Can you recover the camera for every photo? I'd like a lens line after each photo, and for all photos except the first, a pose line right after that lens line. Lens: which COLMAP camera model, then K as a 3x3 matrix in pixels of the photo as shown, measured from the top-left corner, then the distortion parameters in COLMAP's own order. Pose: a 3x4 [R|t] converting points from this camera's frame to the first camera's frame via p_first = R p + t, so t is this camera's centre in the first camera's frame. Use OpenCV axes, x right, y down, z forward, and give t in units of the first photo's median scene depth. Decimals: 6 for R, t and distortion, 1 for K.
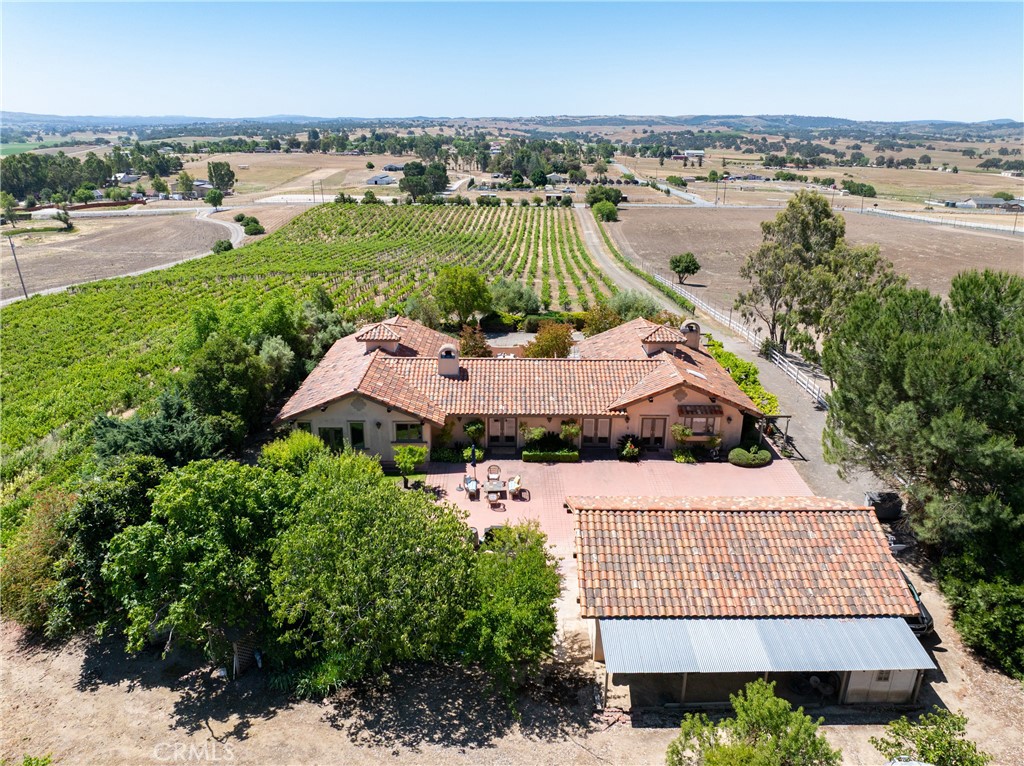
lens RADIAL K [[712.2, 0, 514.9], [0, 712.2, 381.0], [0, 0, 1]] dist [-0.059485, 0.030257]
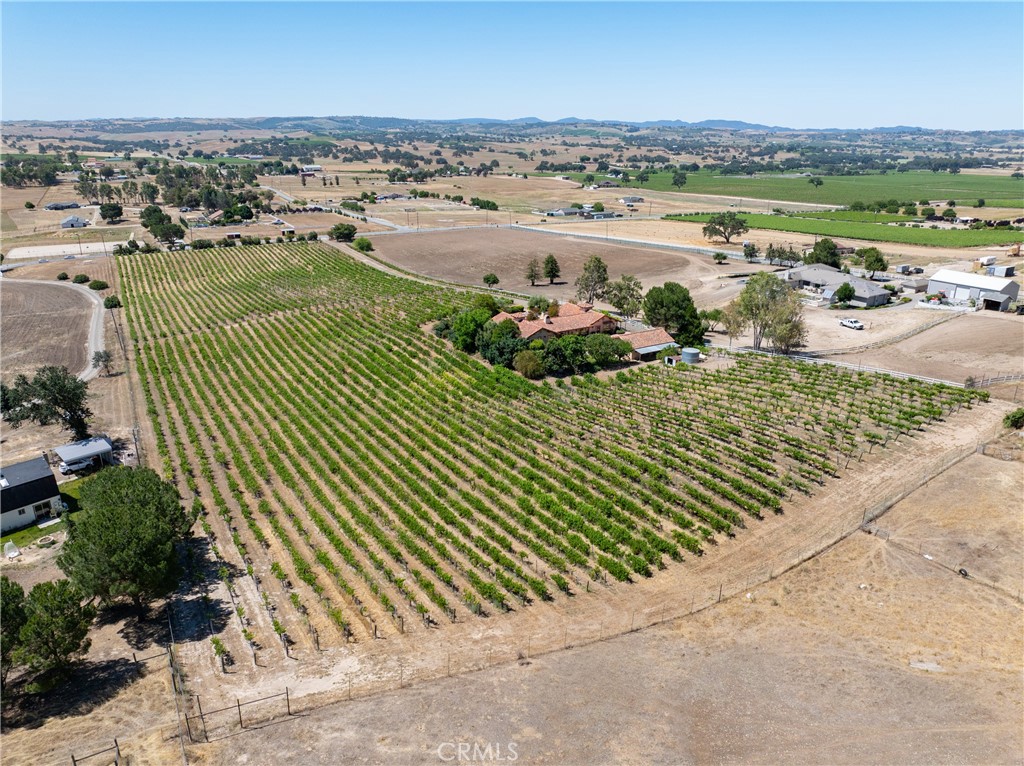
lens RADIAL K [[712.2, 0, 514.9], [0, 712.2, 381.0], [0, 0, 1]] dist [-0.059485, 0.030257]
pose [[0.845375, -0.177684, 0.503756, -0.202674], [0.176906, 0.982965, 0.049837, 0.006746], [-0.504030, 0.046987, 0.862407, -0.193908]]
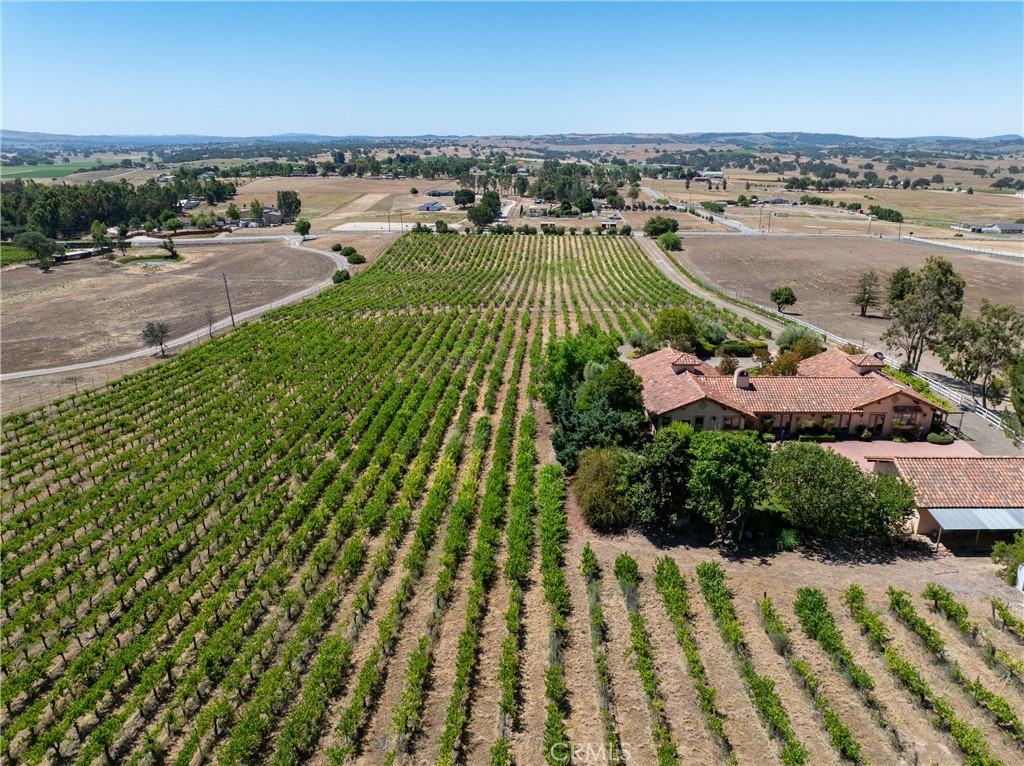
lens RADIAL K [[712.2, 0, 514.9], [0, 712.2, 381.0], [0, 0, 1]] dist [-0.059485, 0.030257]
pose [[0.999950, -0.001223, -0.009904, -0.055478], [0.001002, 0.999751, -0.022314, 0.001144], [0.009929, 0.022303, 0.999702, -0.053447]]
